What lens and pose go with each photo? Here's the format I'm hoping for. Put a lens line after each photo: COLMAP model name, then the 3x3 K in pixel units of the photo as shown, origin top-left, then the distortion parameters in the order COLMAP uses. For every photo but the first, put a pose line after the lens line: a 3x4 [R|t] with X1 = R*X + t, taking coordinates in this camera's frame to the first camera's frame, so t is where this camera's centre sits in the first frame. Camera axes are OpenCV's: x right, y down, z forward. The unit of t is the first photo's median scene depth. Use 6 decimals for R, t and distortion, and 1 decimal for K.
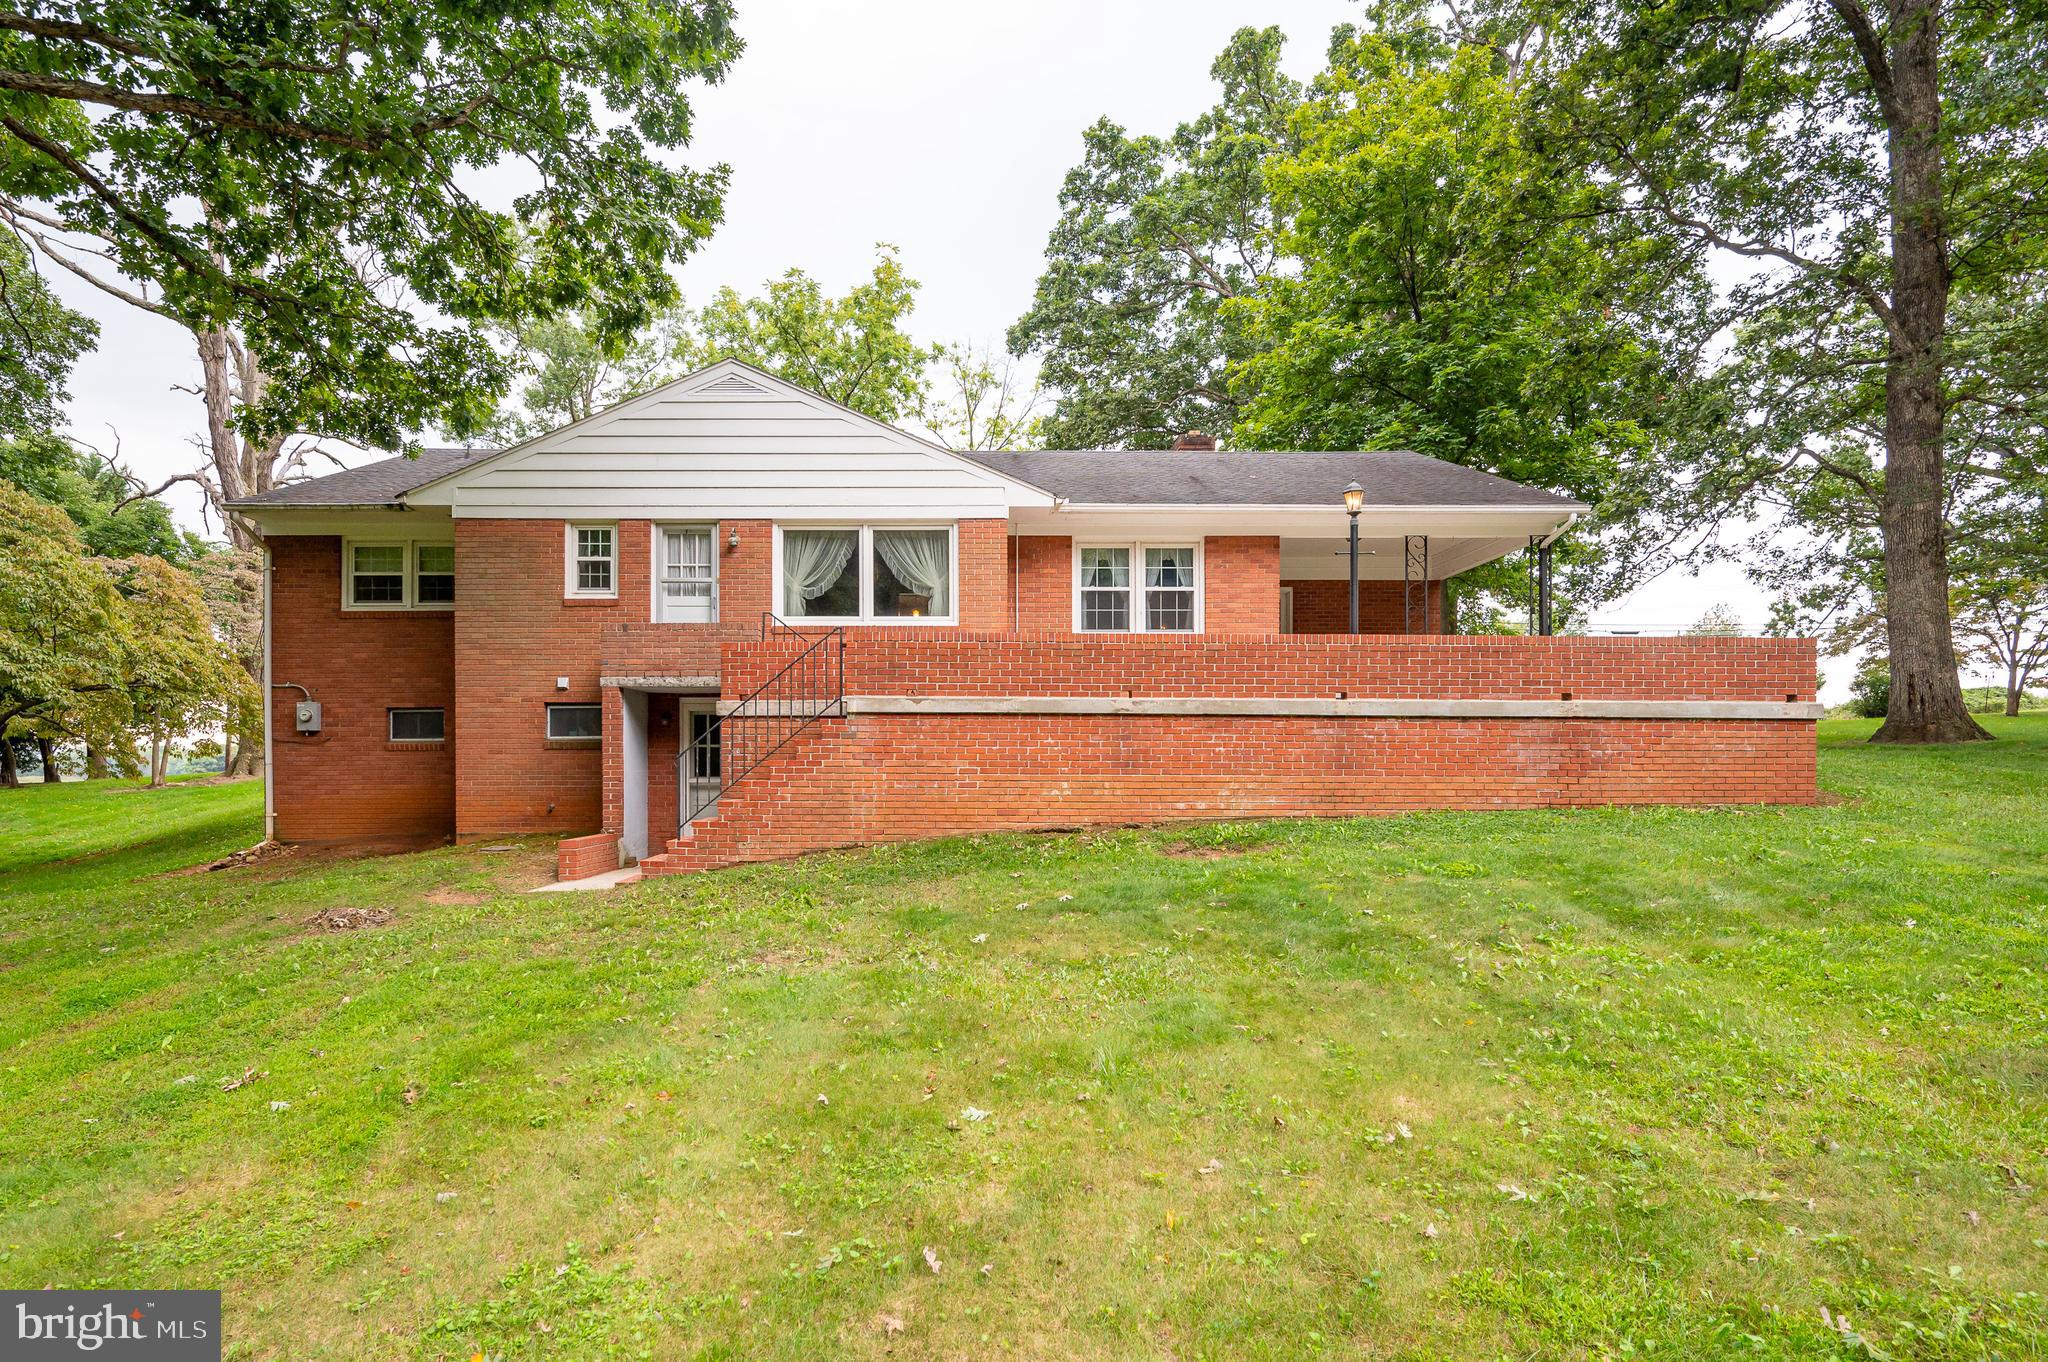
lens RADIAL K [[1016.9, 0, 974.3], [0, 1016.9, 763.0], [0, 0, 1]] dist [0.001873, -0.000045]
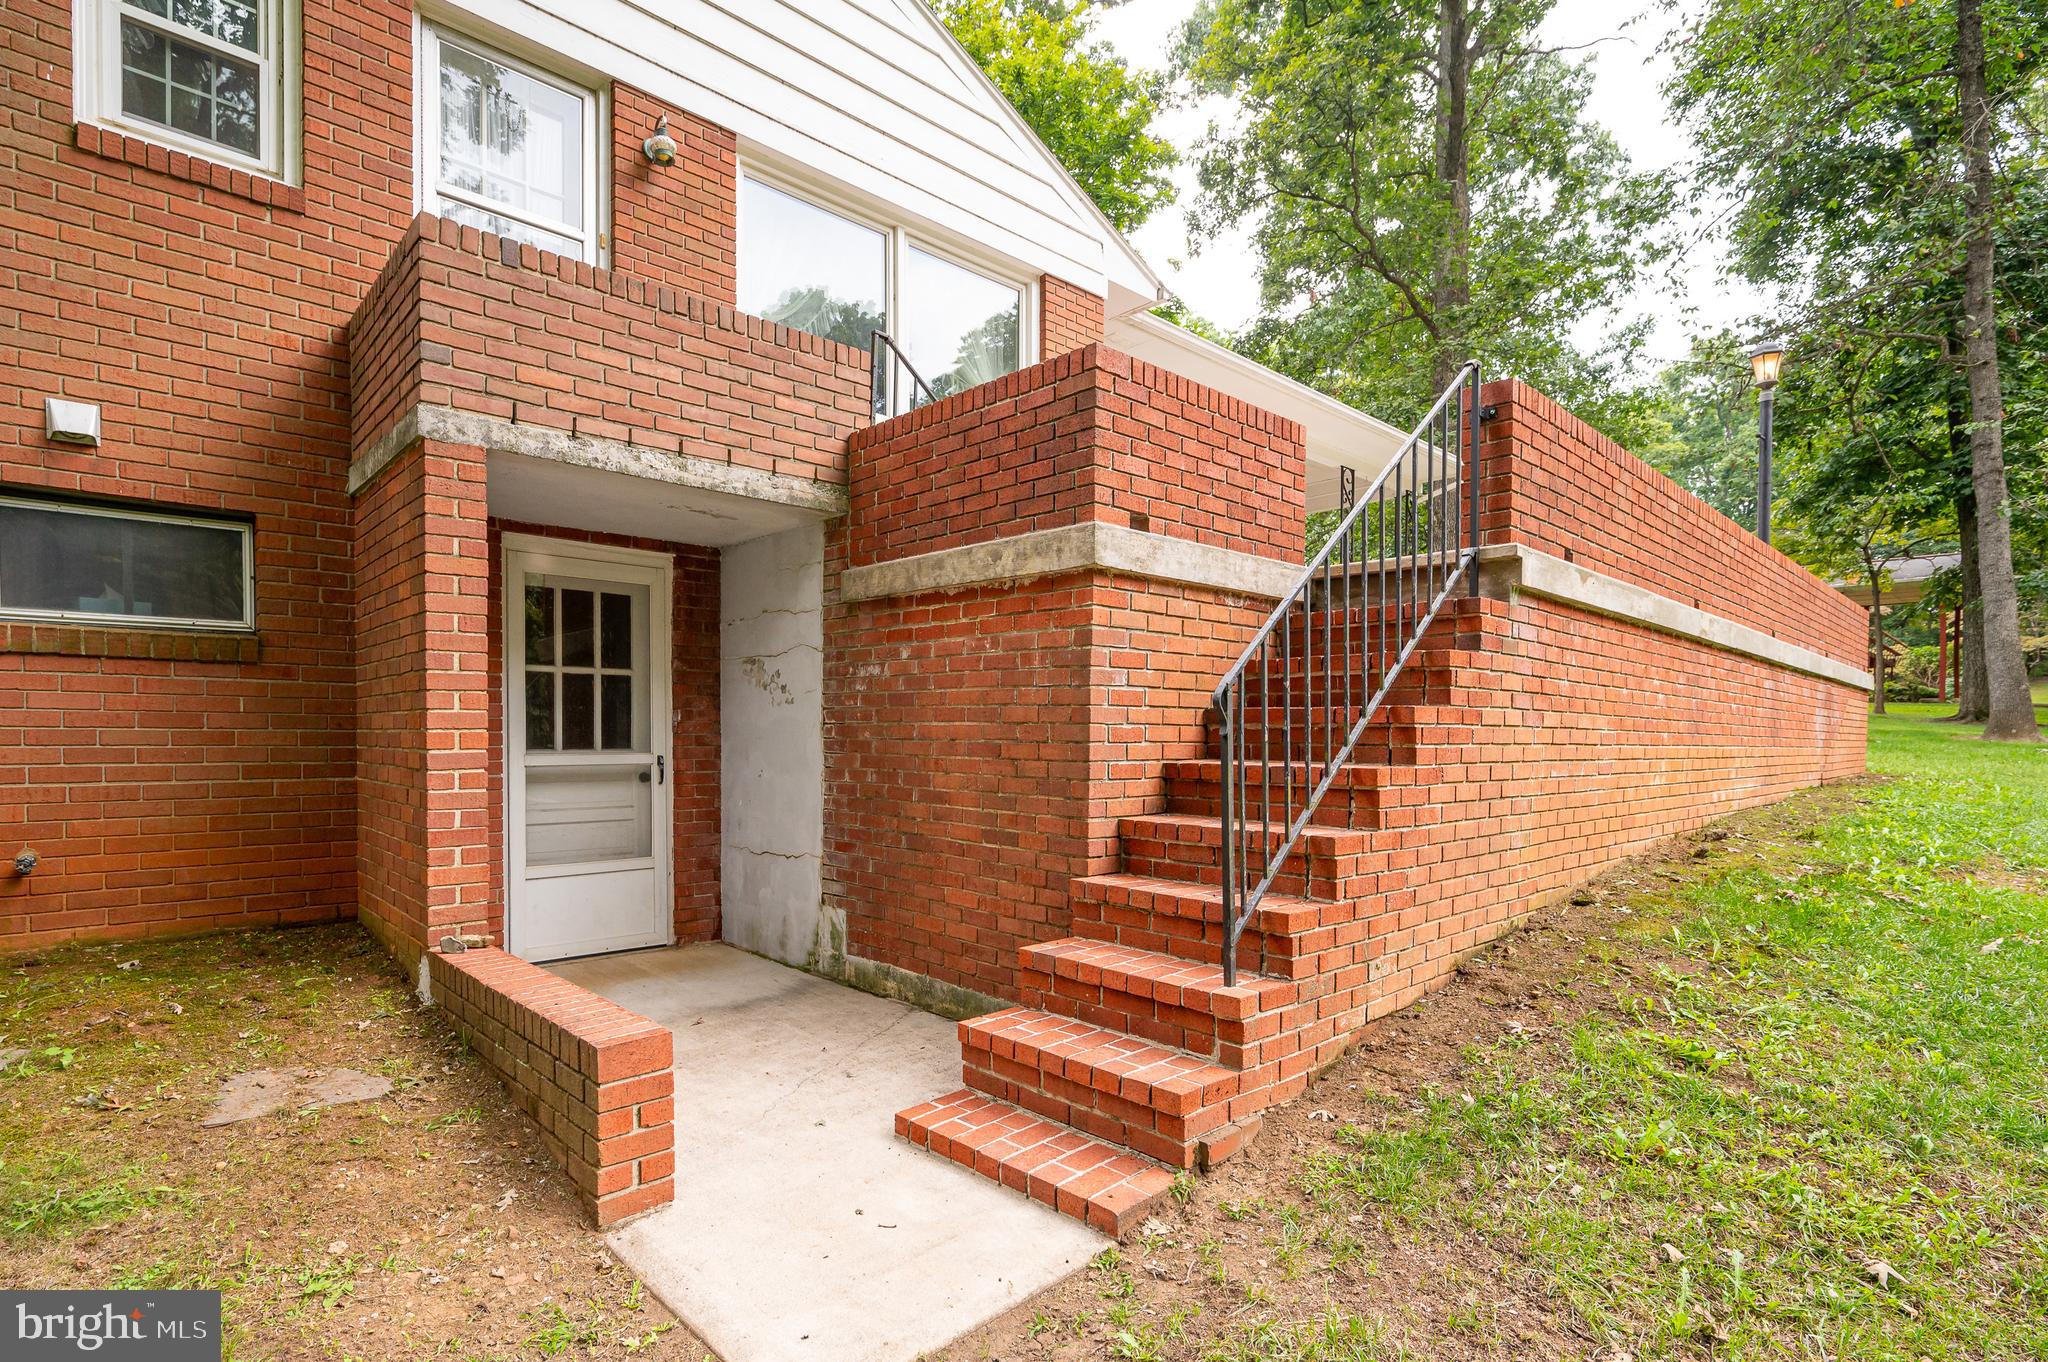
lens RADIAL K [[990.8, 0, 961.9], [0, 990.8, 750.1], [0, 0, 1]] dist [0.000816, -0.000575]
pose [[0.763886, -0.002210, 0.645348, -0.387245], [-0.009091, 0.999858, 0.014186, 0.006546], [-0.645287, -0.016703, 0.763757, 0.618738]]
